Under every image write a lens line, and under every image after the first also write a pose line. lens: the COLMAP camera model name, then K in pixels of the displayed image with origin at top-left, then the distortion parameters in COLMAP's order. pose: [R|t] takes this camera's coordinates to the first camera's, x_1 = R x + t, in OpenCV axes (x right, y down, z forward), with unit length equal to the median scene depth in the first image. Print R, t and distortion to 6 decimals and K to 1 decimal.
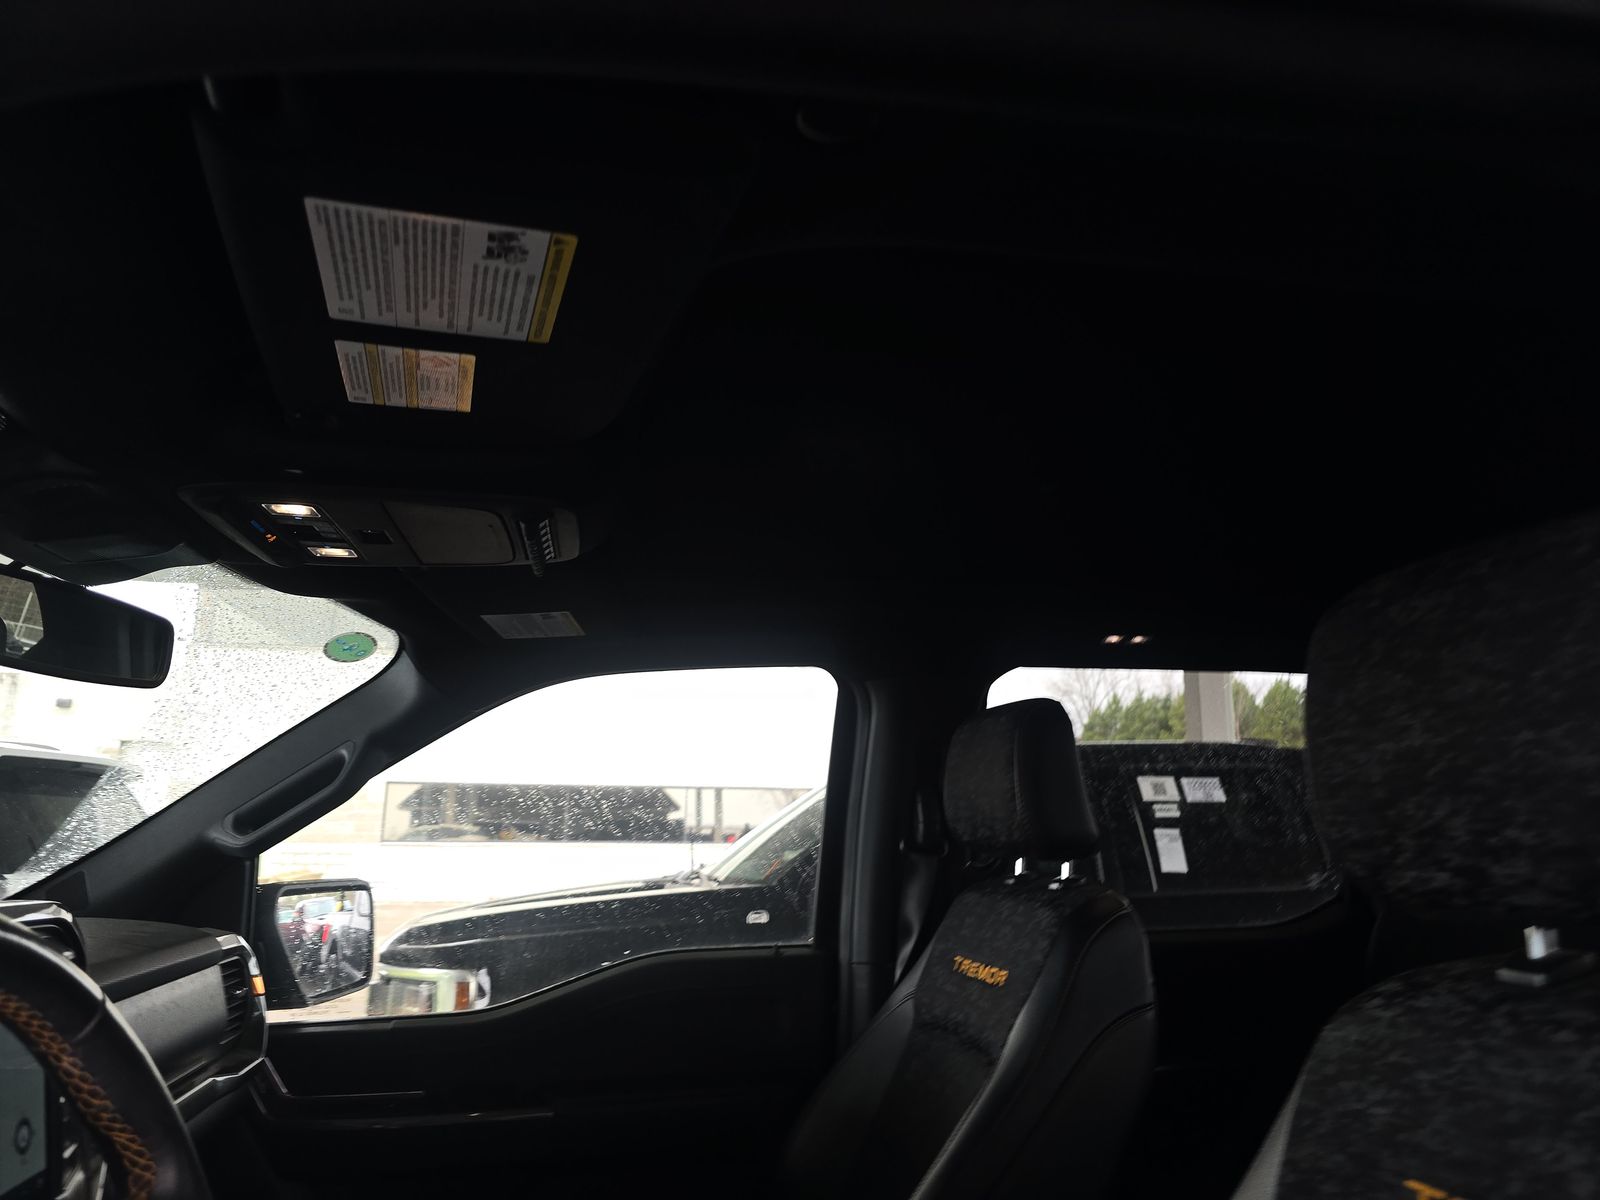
lens RADIAL K [[1119.9, 0, 797.3], [0, 1119.9, 595.9], [0, 0, 1]] dist [0.037577, -0.034445]
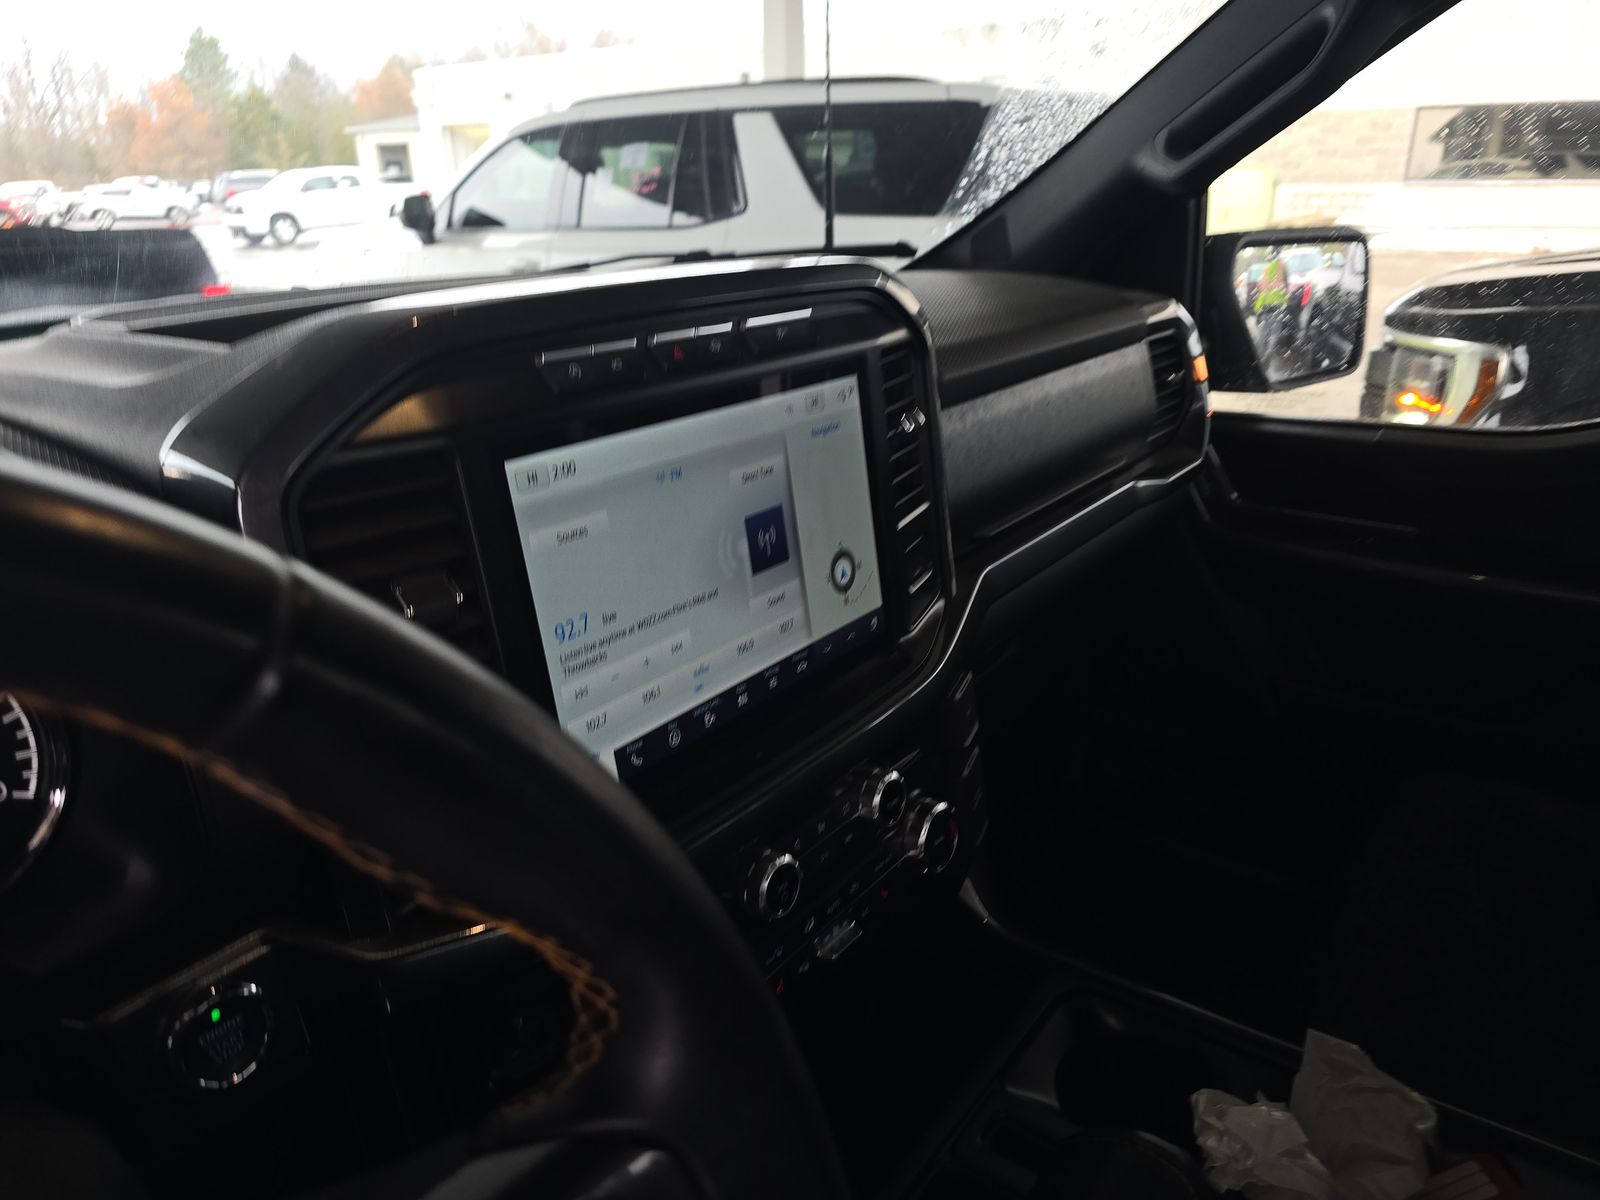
lens RADIAL K [[1119.9, 0, 799.1], [0, 1119.9, 622.0], [0, 0, 1]] dist [0.037577, -0.034445]
pose [[0.689271, 0.247957, -0.680752, -0.092139], [0.169475, 0.858362, 0.484245, 0.069195], [0.704403, -0.449146, 0.549621, 0.283463]]
